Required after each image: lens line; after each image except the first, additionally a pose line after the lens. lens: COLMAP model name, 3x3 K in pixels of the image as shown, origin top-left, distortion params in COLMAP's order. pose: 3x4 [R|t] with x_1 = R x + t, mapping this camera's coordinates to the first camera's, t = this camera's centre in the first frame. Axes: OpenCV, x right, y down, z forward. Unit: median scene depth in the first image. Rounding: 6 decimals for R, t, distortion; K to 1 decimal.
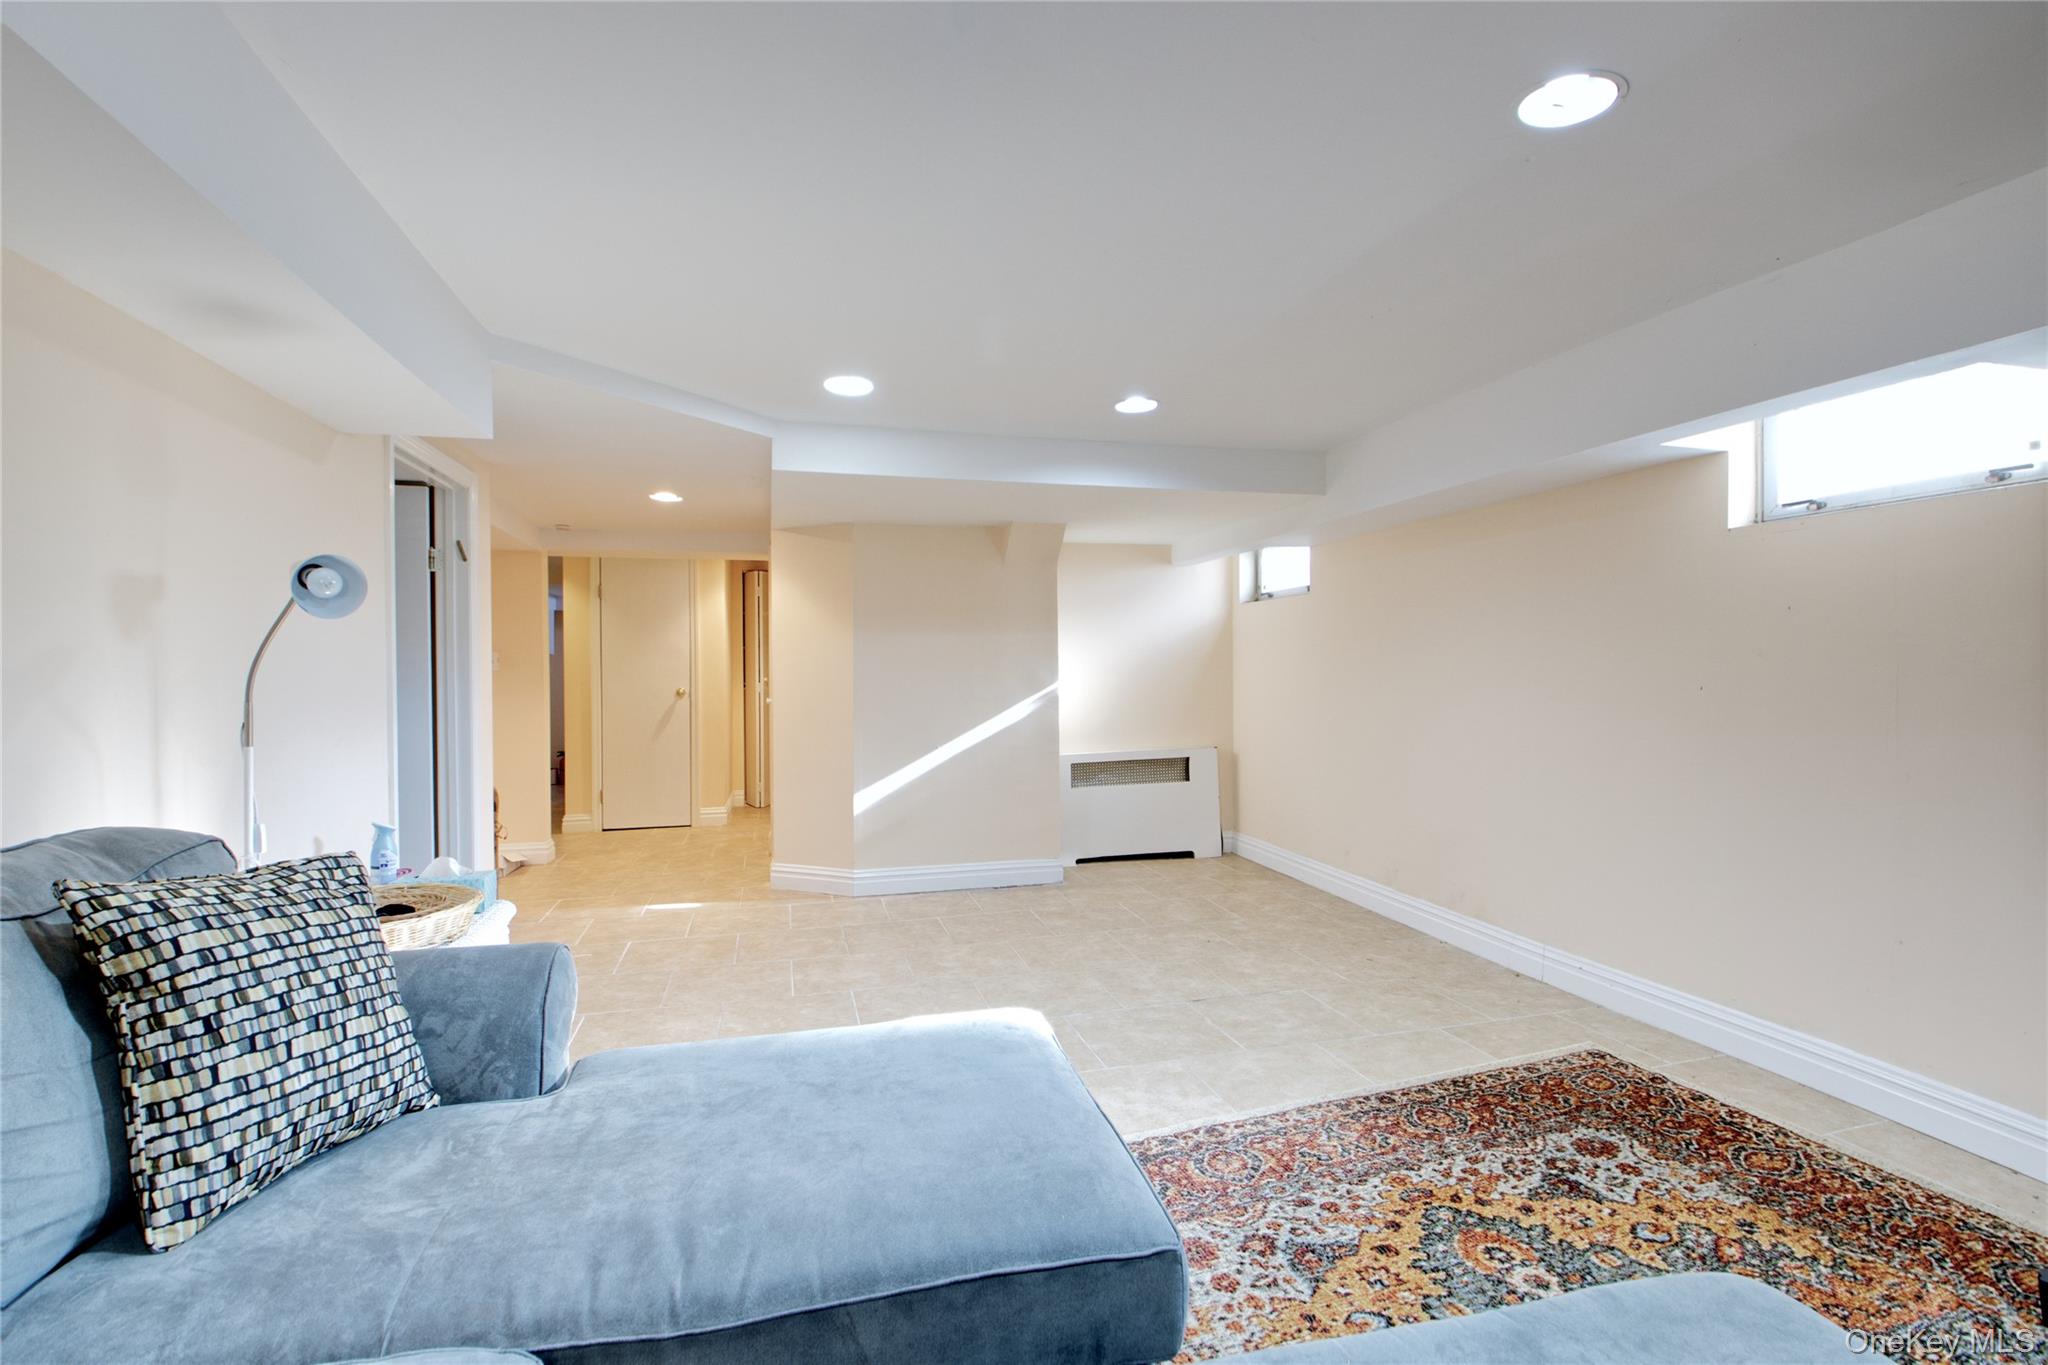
lens RADIAL K [[962.9, 0, 1024.0], [0, 962.9, 682.5], [0, 0, 1]] dist [-0.000478, -0.022214]
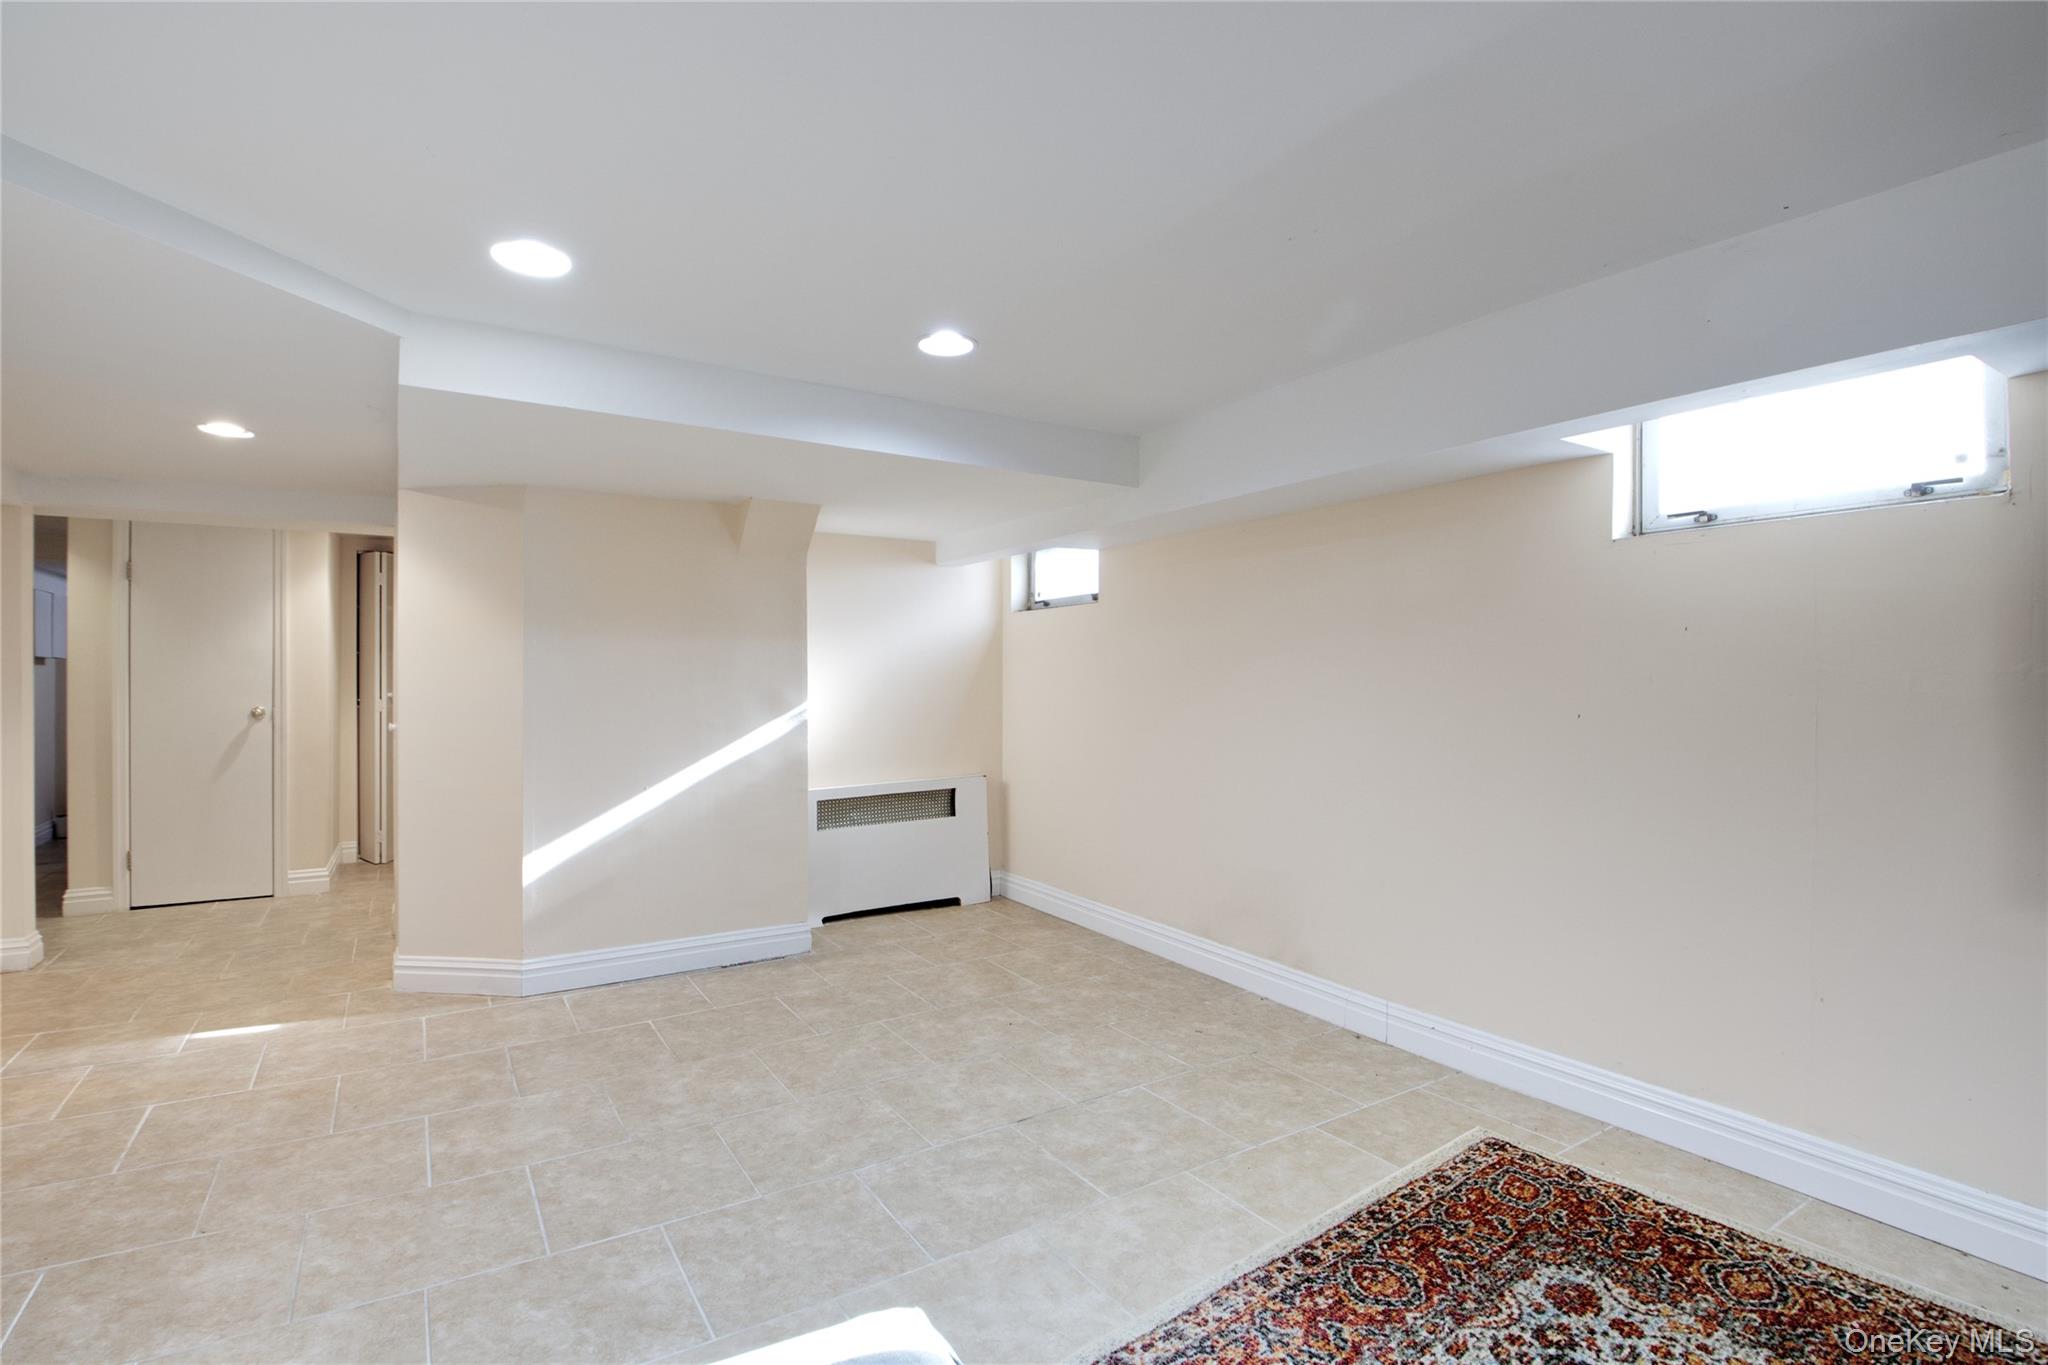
lens RADIAL K [[1023.2, 0, 1059.7], [0, 1023.2, 686.0], [0, 0, 1]] dist [0.017643, -0.039715]
pose [[0.950615, 0.005591, 0.310322, -0.040719], [-0.002427, 0.999941, -0.010580, -0.007923], [-0.310363, 0.009305, 0.950573, 0.168793]]
